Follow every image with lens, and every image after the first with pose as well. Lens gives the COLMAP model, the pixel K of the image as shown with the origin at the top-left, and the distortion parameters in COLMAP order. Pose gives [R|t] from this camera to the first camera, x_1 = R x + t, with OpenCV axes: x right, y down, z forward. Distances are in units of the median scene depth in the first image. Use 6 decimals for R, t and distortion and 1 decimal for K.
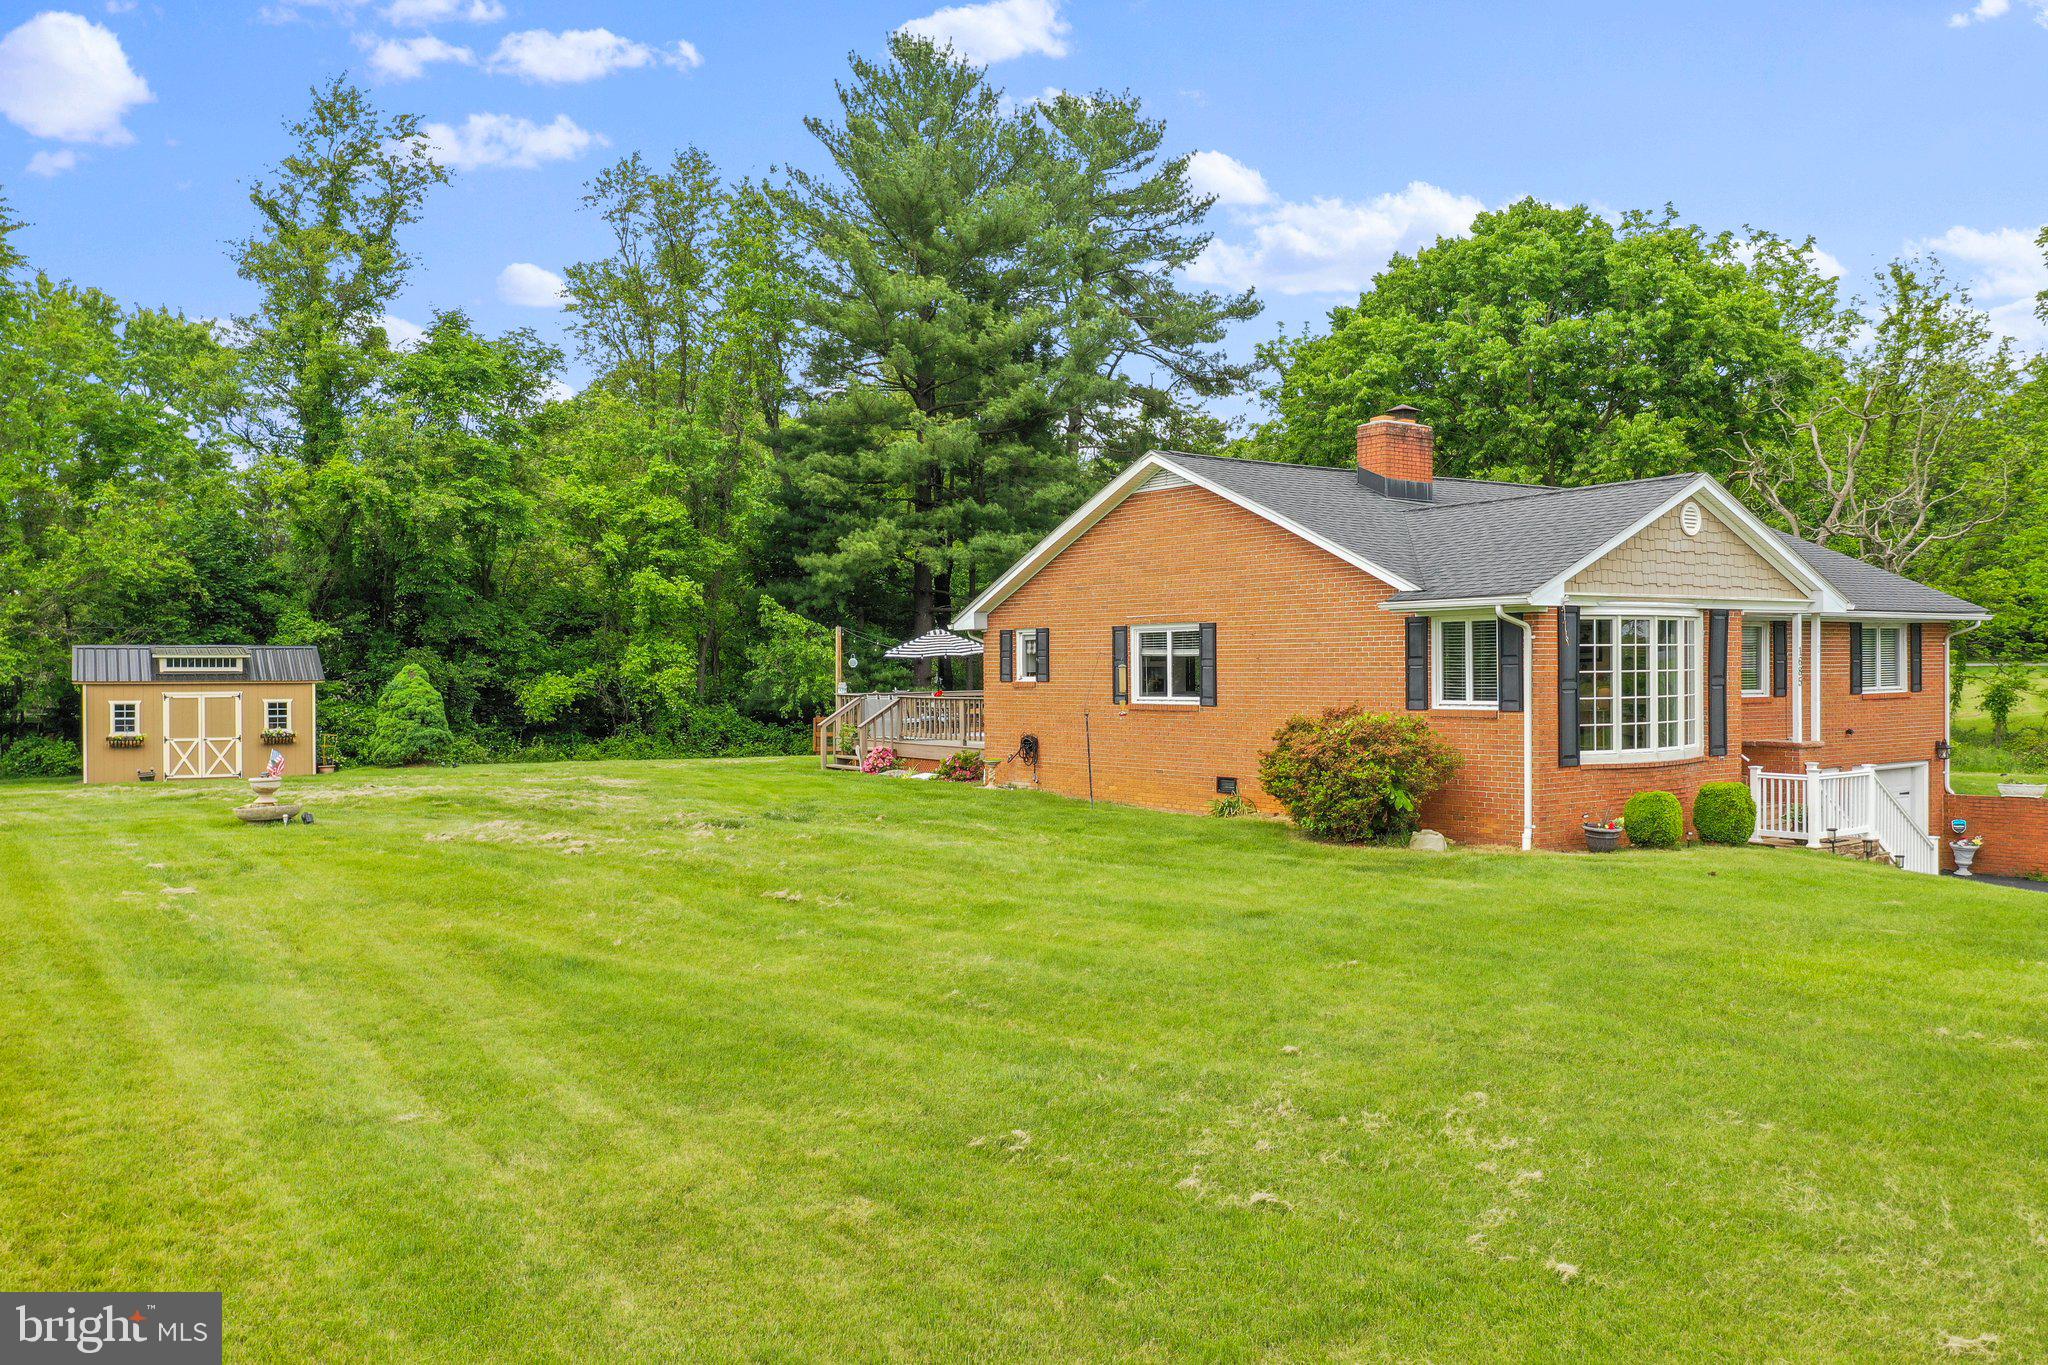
lens RADIAL K [[1635.5, 0, 1031.2], [0, 1635.5, 684.4], [0, 0, 1]] dist [0.018275, -0.006266]
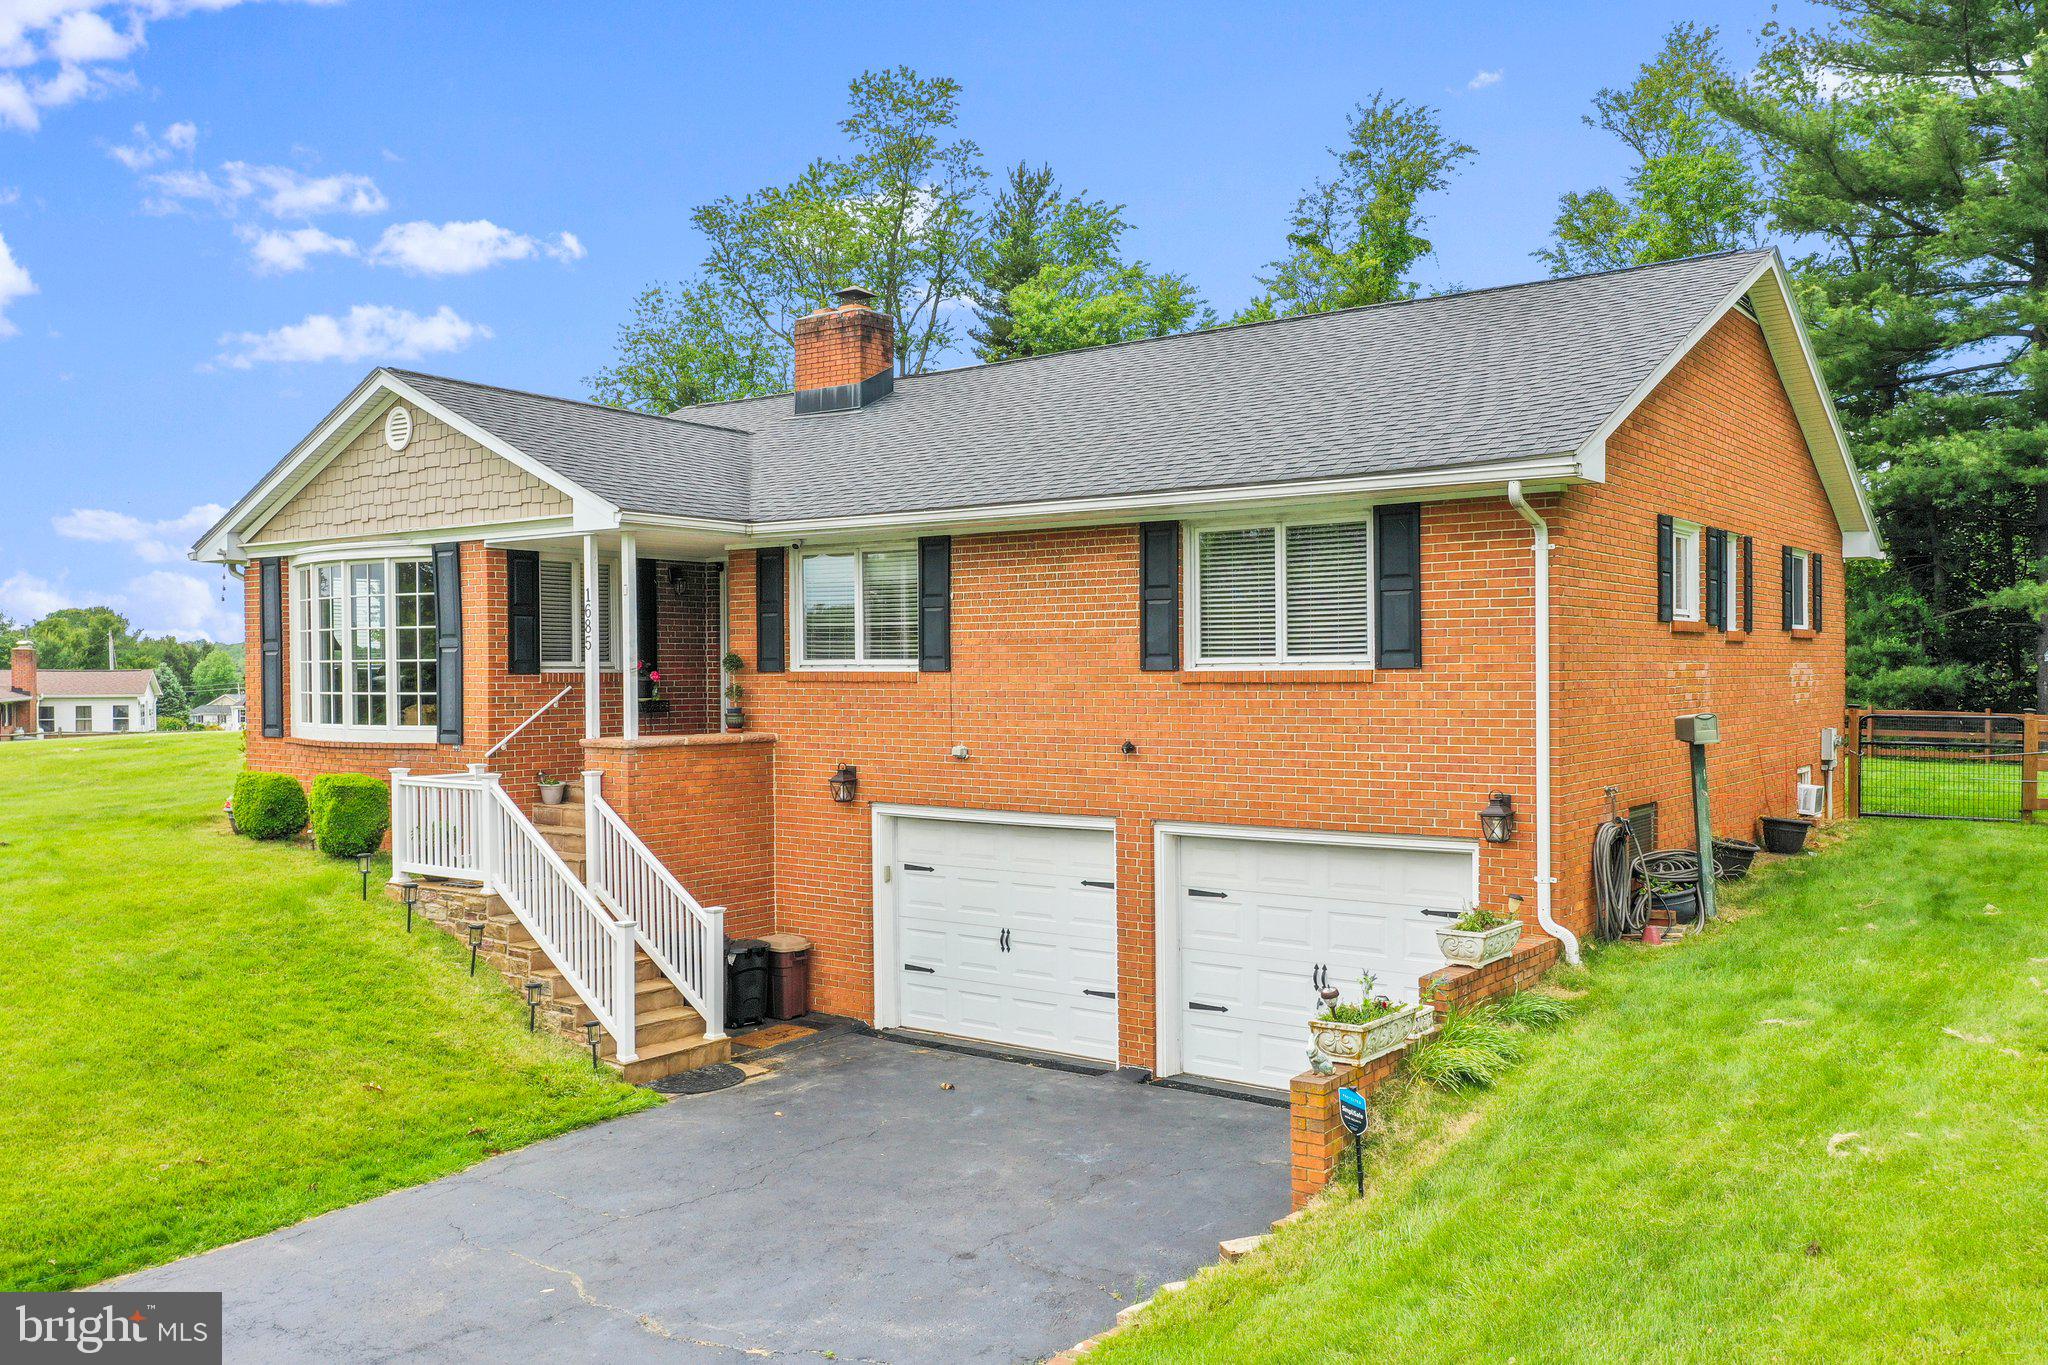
lens RADIAL K [[1580.5, 0, 1025.0], [0, 1580.5, 680.6], [0, 0, 1]] dist [0.014590, 0.006205]
pose [[0.299289, 0.019032, -0.953973, 1.117847], [-0.007222, 0.999818, 0.017681, 0.000884], [0.954135, 0.001598, 0.299372, 0.990255]]
